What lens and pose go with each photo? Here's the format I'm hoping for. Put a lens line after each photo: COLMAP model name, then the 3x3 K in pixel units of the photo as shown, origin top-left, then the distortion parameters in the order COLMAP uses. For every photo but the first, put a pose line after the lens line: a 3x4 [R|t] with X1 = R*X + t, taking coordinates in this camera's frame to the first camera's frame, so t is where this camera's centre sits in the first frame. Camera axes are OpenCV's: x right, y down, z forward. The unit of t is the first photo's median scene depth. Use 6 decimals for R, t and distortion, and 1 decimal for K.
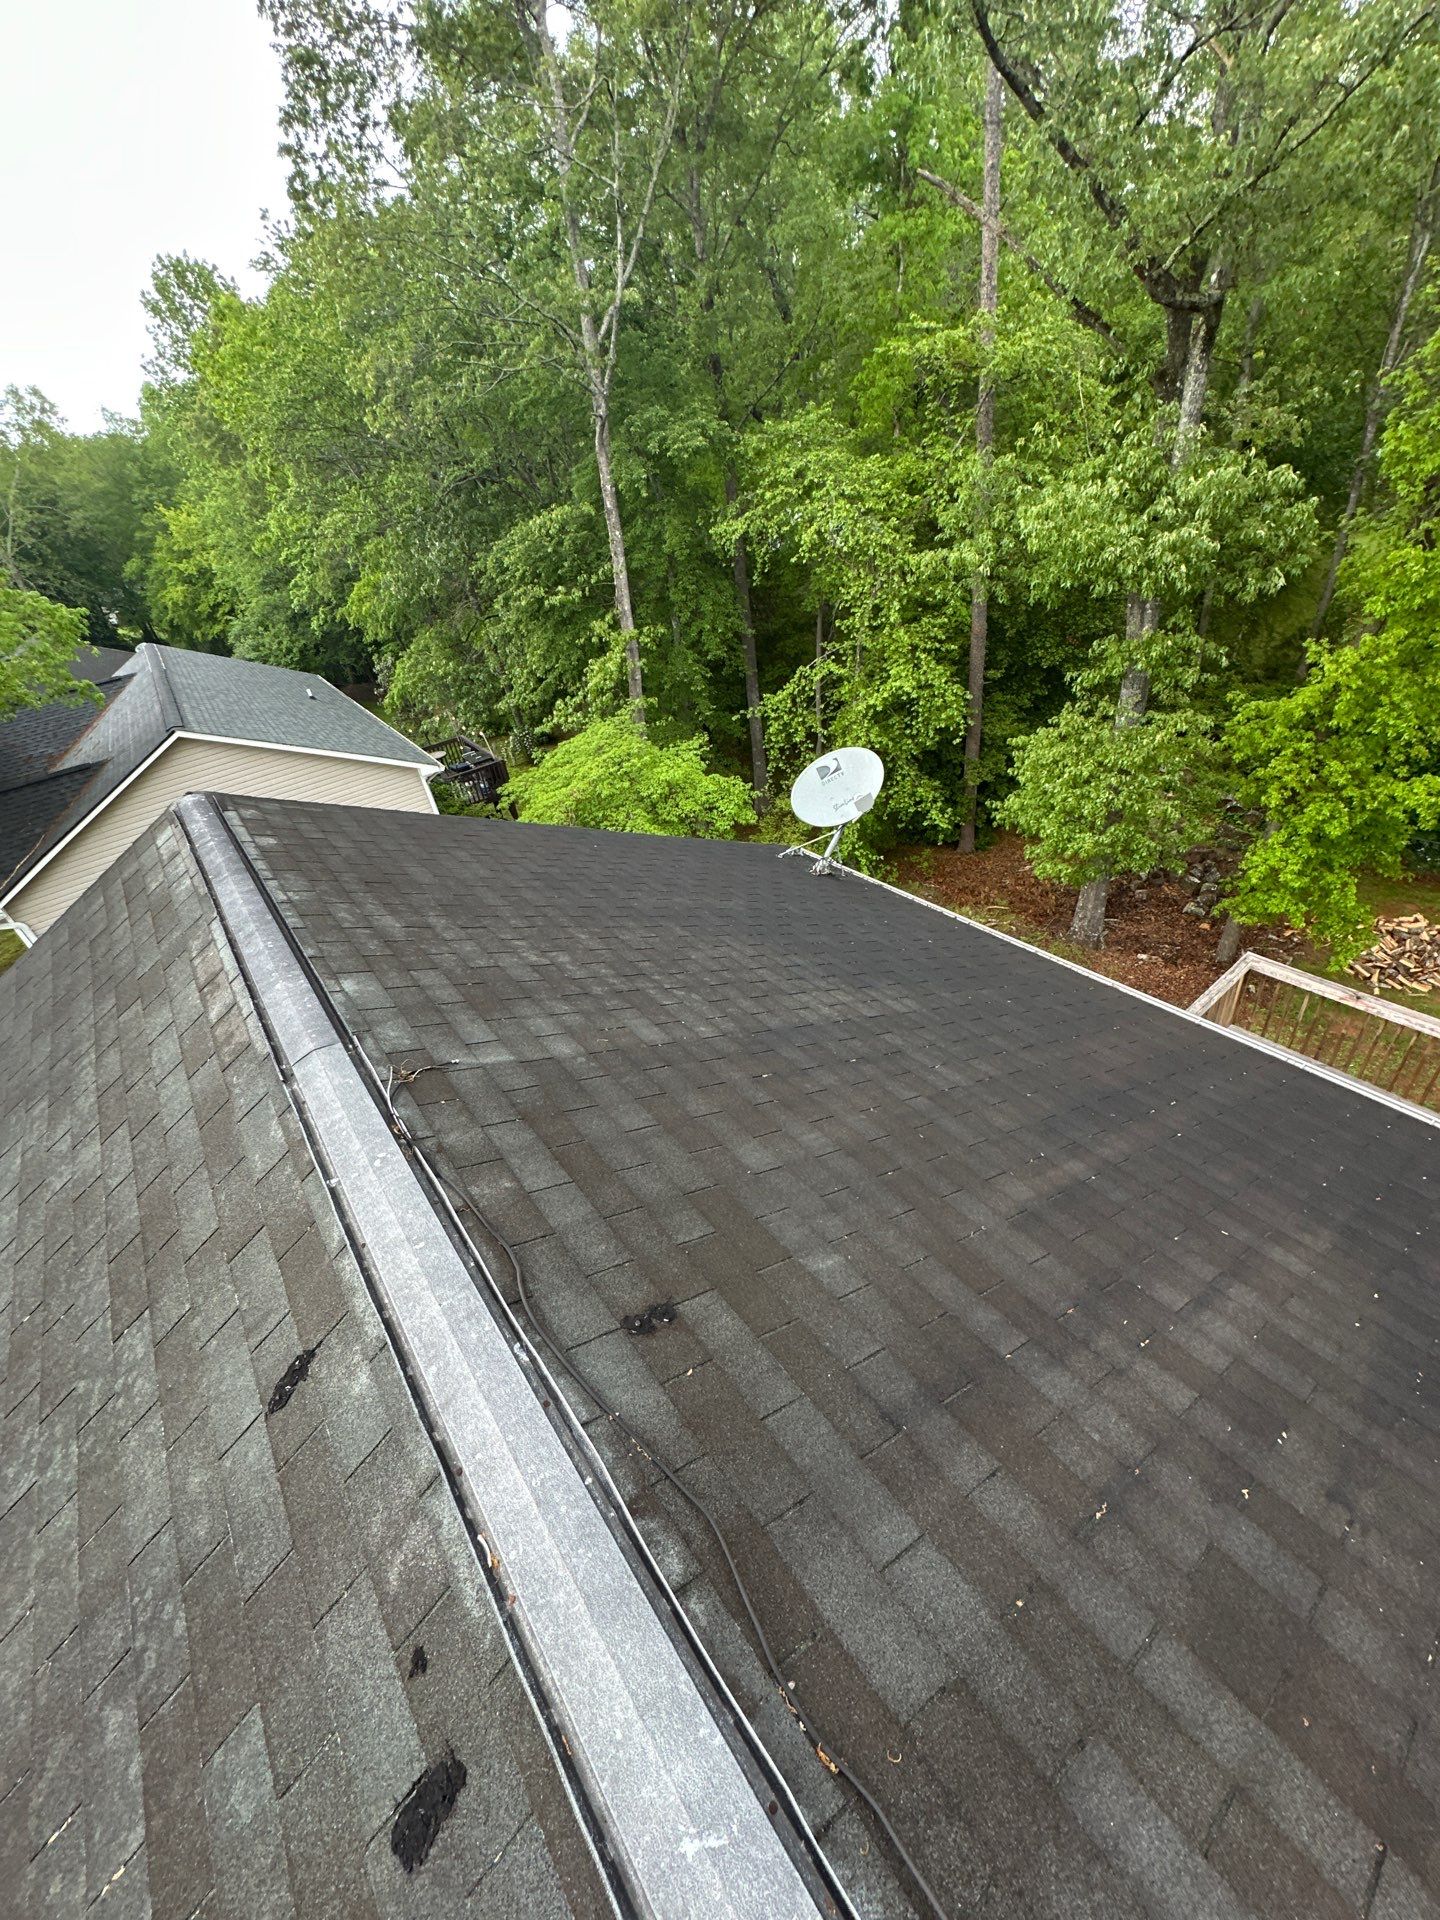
lens RADIAL K [[765.8, 0, 721.4], [0, 765.8, 960.0], [0, 0, 1]] dist [-0.000960, -0.000042]
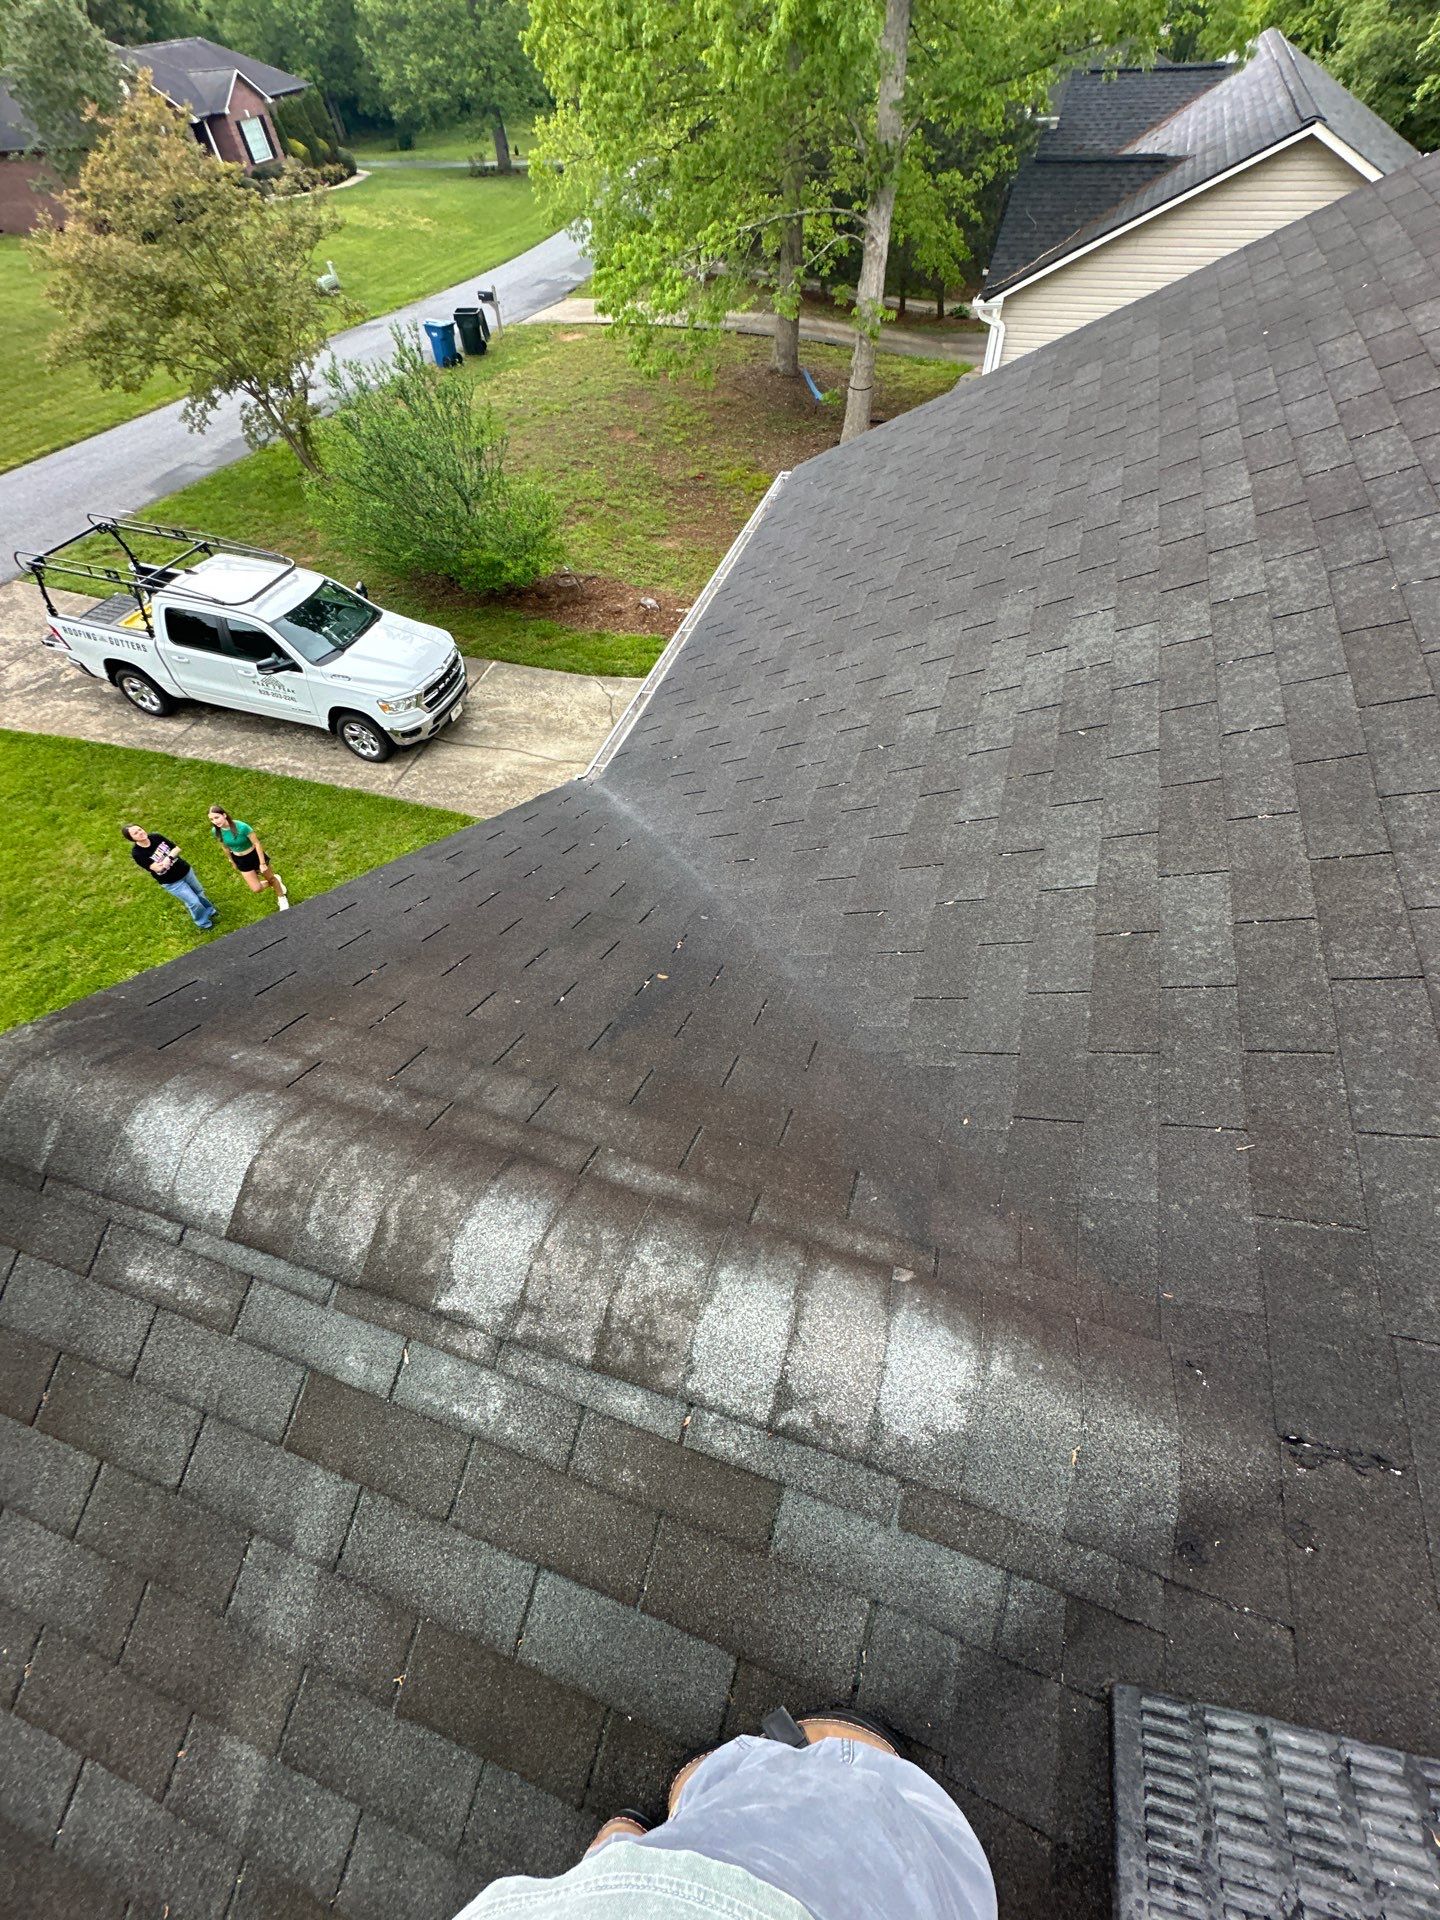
lens RADIAL K [[765.8, 0, 721.4], [0, 765.8, 960.0], [0, 0, 1]] dist [-0.000960, -0.000042]
pose [[0.565238, 0.719895, -0.402812, -0.149893], [-0.497284, 0.686956, 0.529906, 0.204646], [0.658191, -0.099211, 0.746285, -0.073883]]
